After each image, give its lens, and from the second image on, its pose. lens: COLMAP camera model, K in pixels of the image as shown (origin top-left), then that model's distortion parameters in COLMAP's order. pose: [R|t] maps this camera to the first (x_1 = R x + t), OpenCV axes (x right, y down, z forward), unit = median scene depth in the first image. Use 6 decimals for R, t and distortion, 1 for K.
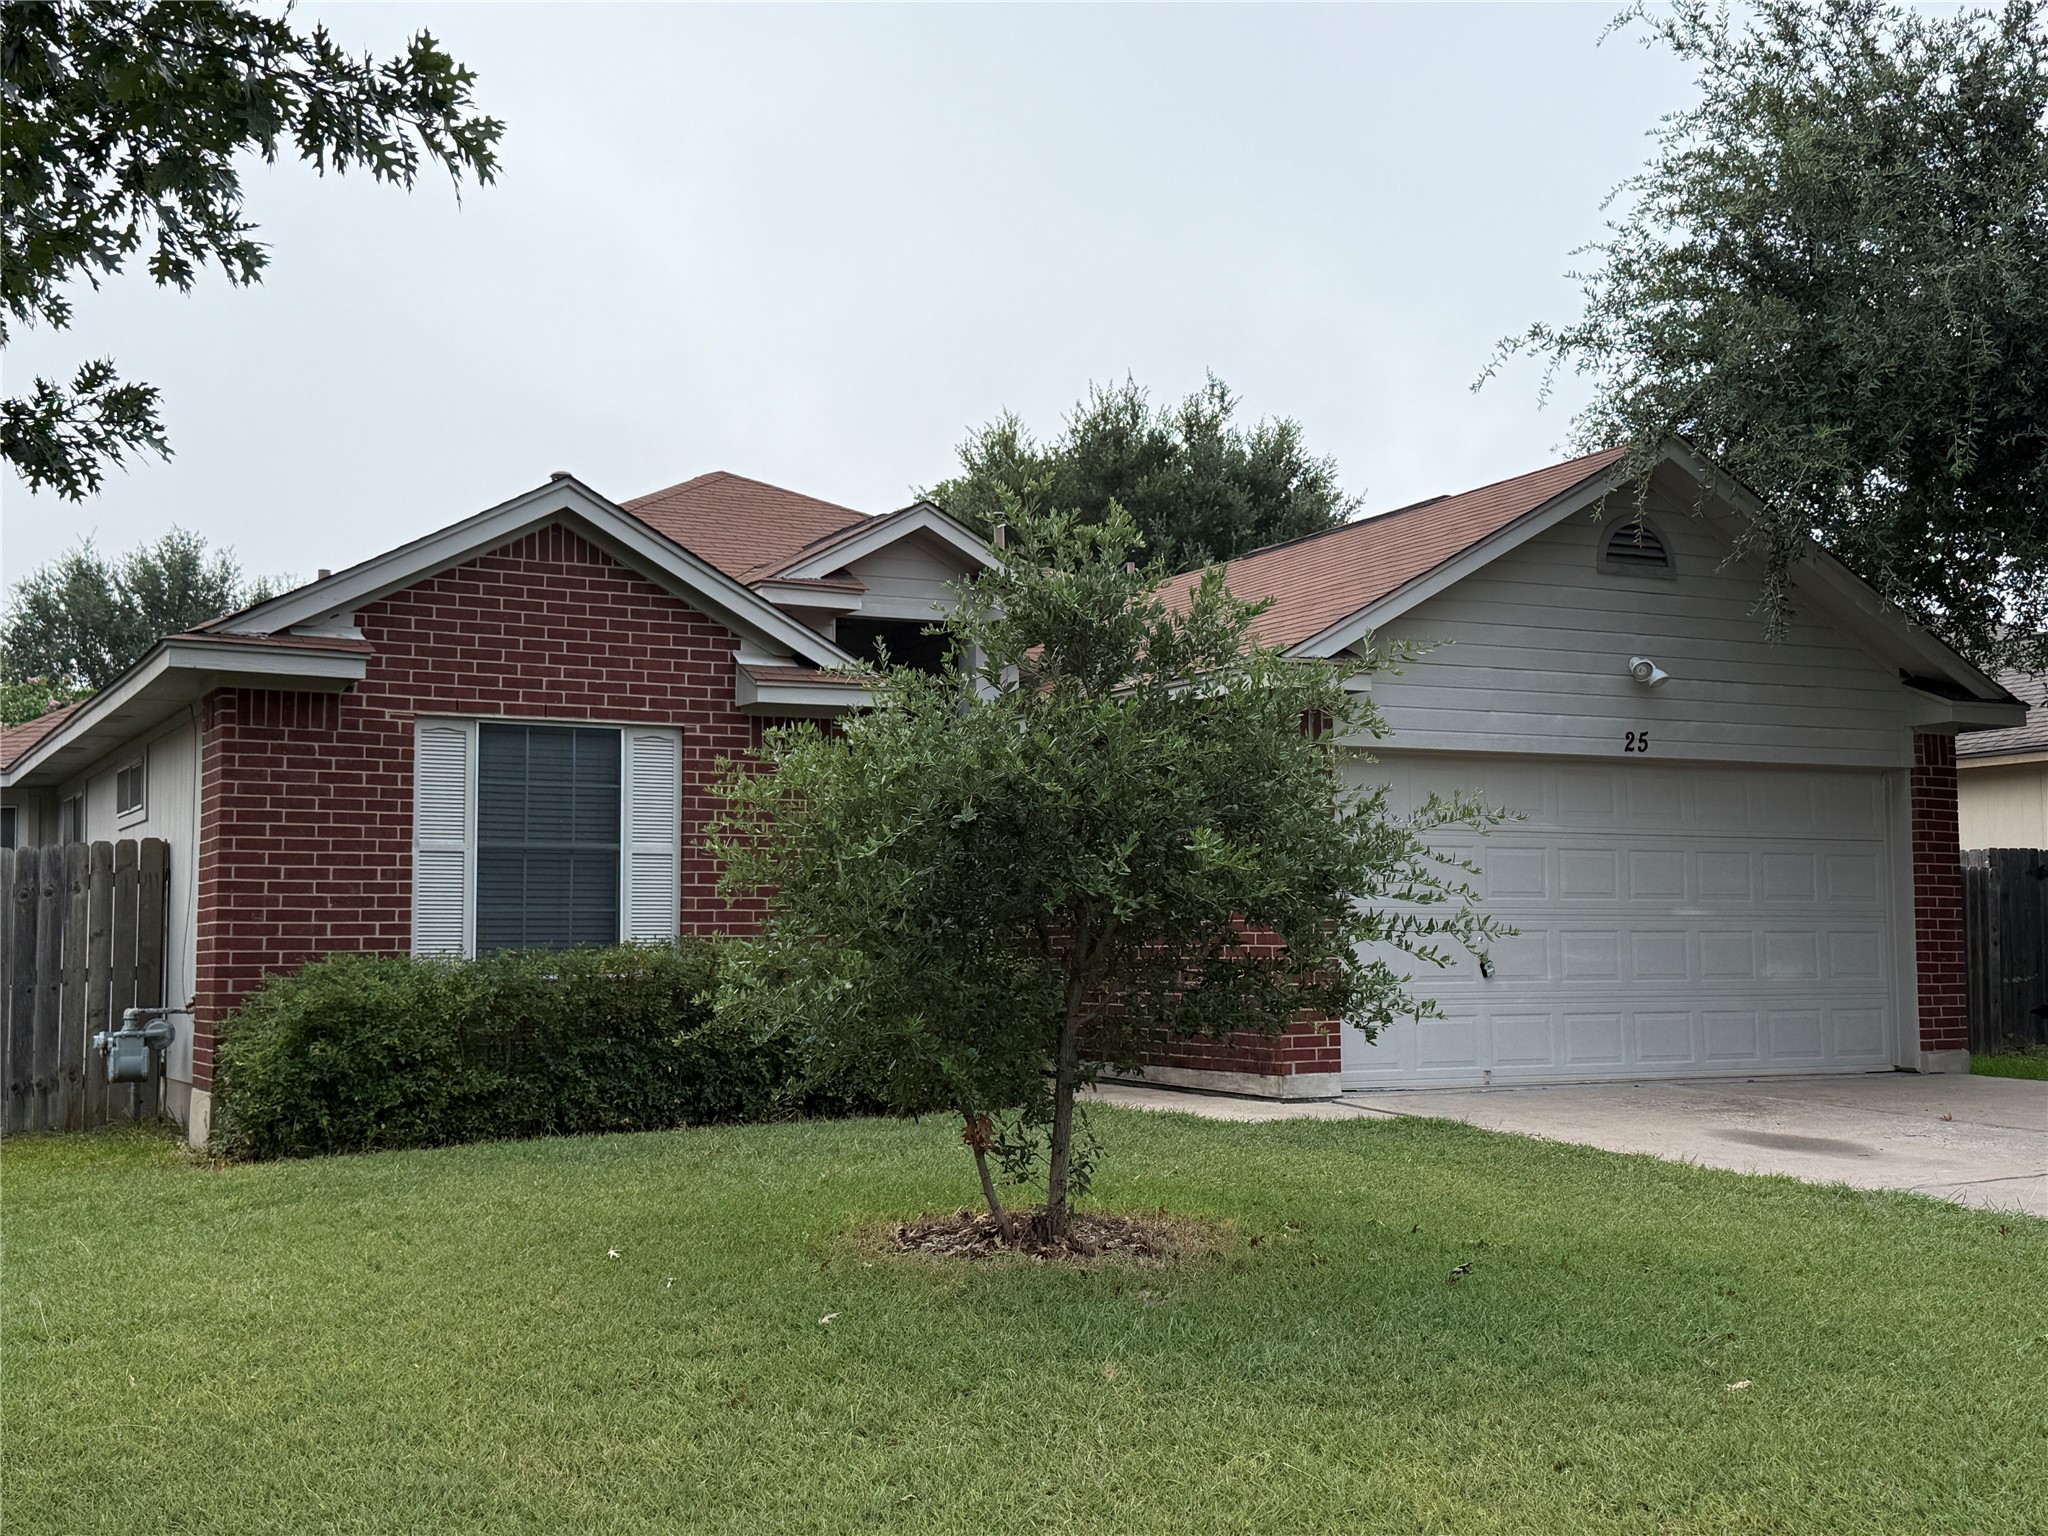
lens RADIAL K [[2264.3, 0, 1024.0], [0, 2264.3, 768.0], [0, 0, 1]] dist [0.105290, -0.044735]
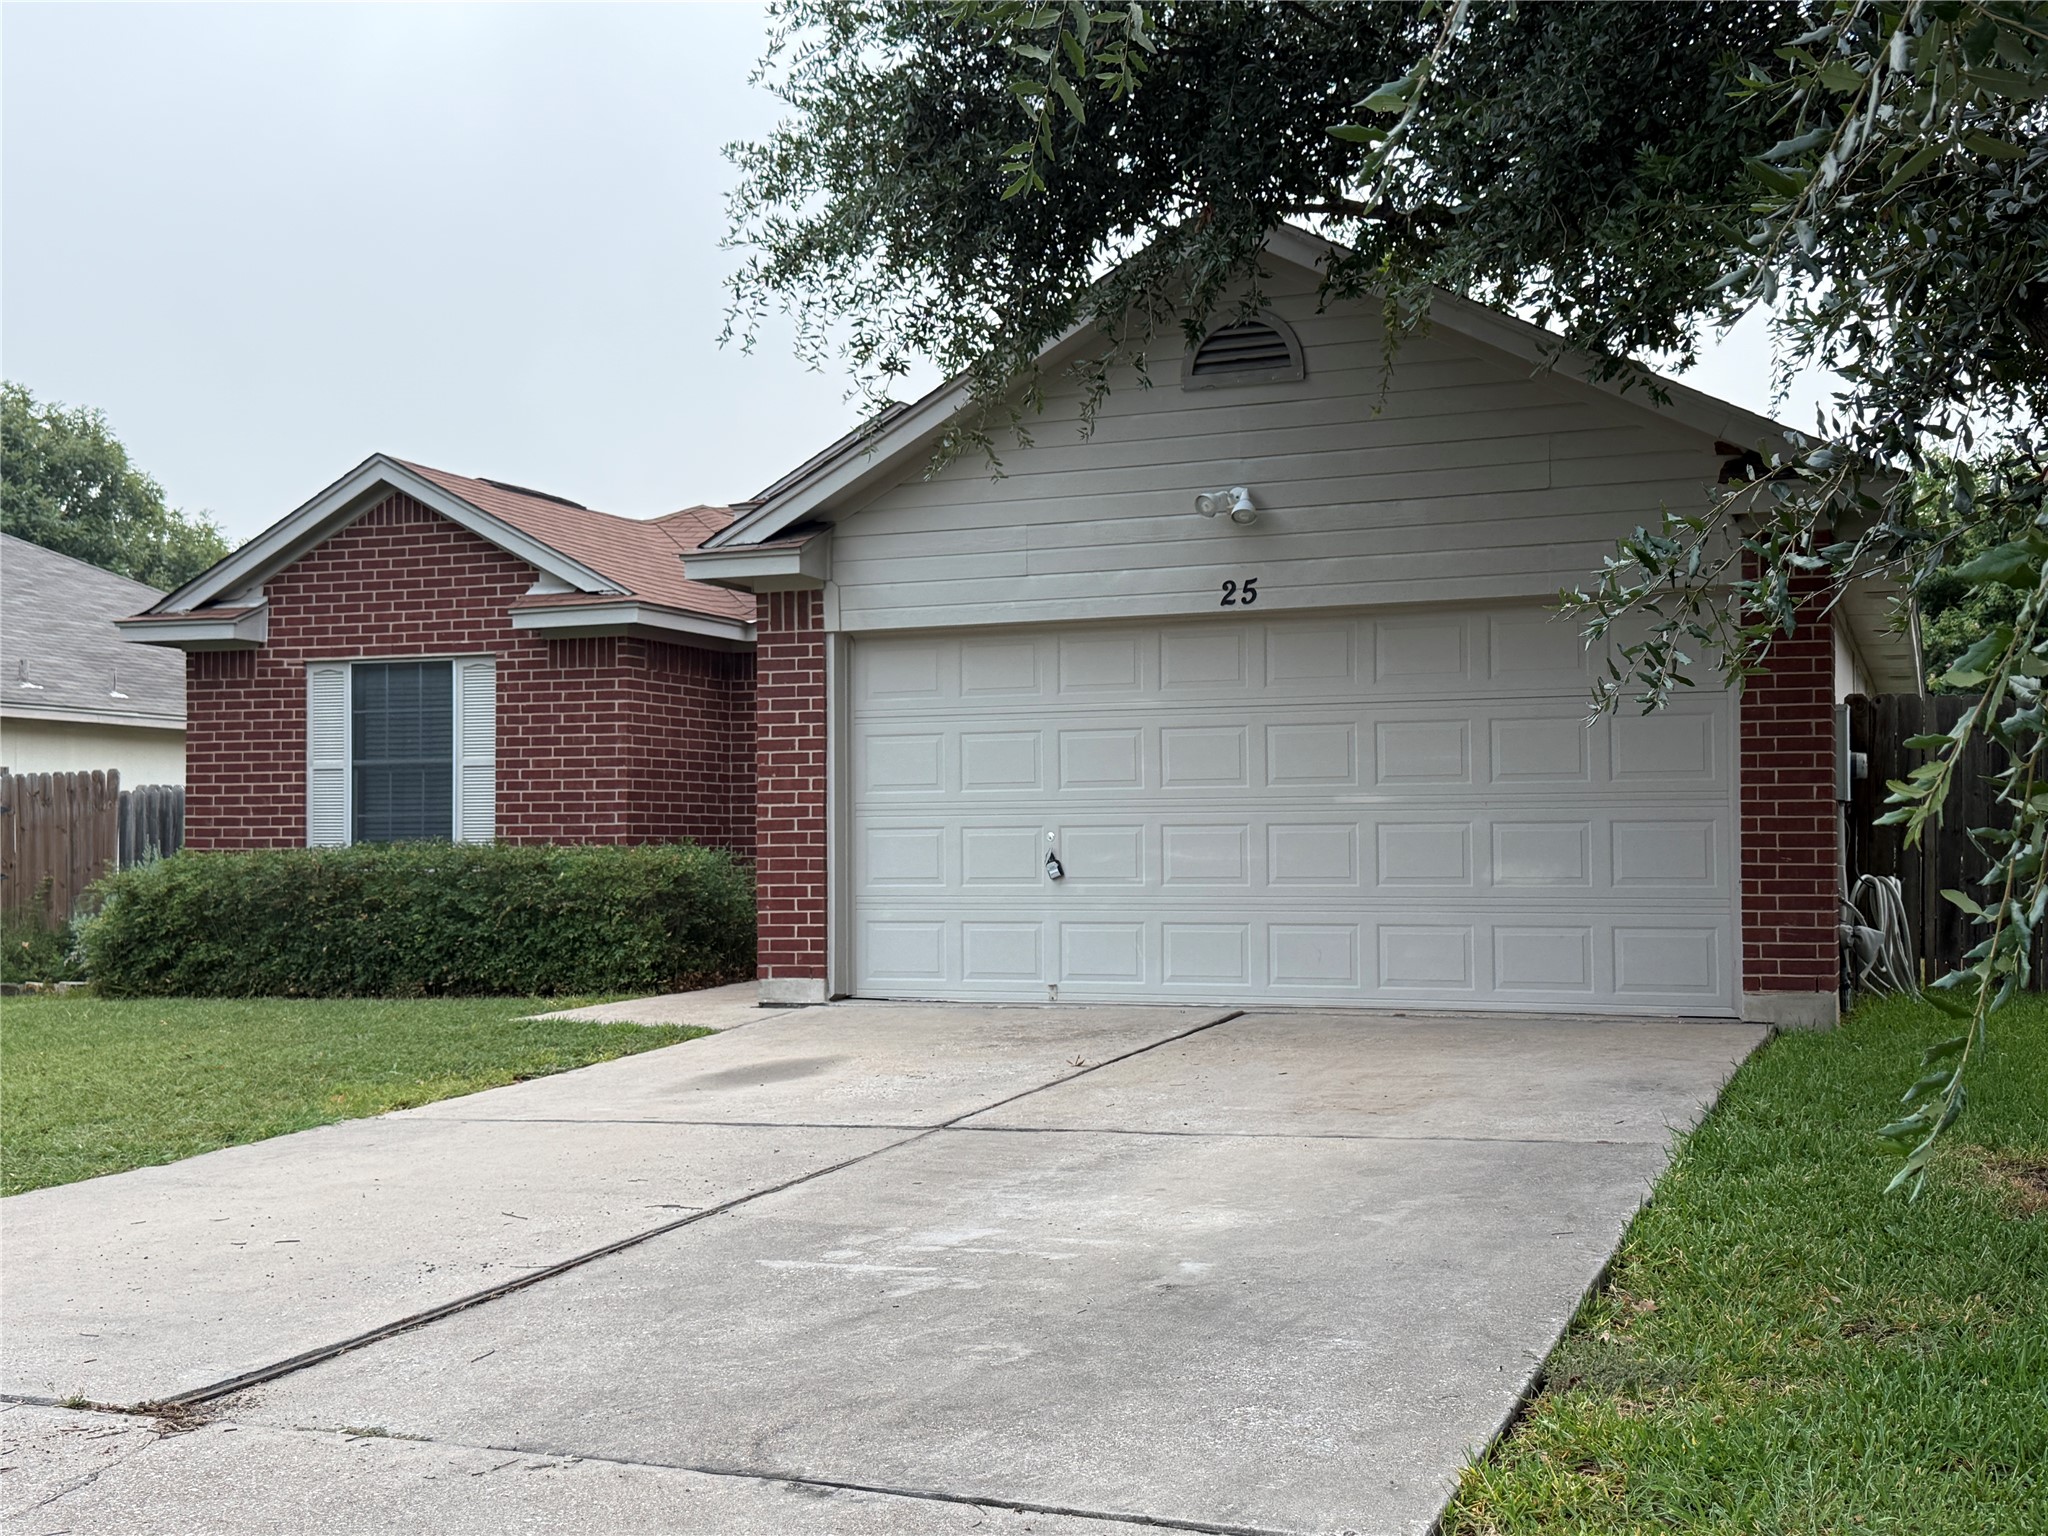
lens RADIAL K [[2264.3, 0, 1024.0], [0, 2264.3, 768.0], [0, 0, 1]] dist [0.105290, -0.044735]
pose [[0.655751, -0.024584, -0.754577, 0.901985], [0.063653, 0.997711, 0.022811, 0.030283], [0.752289, -0.062989, 0.655815, 0.447400]]
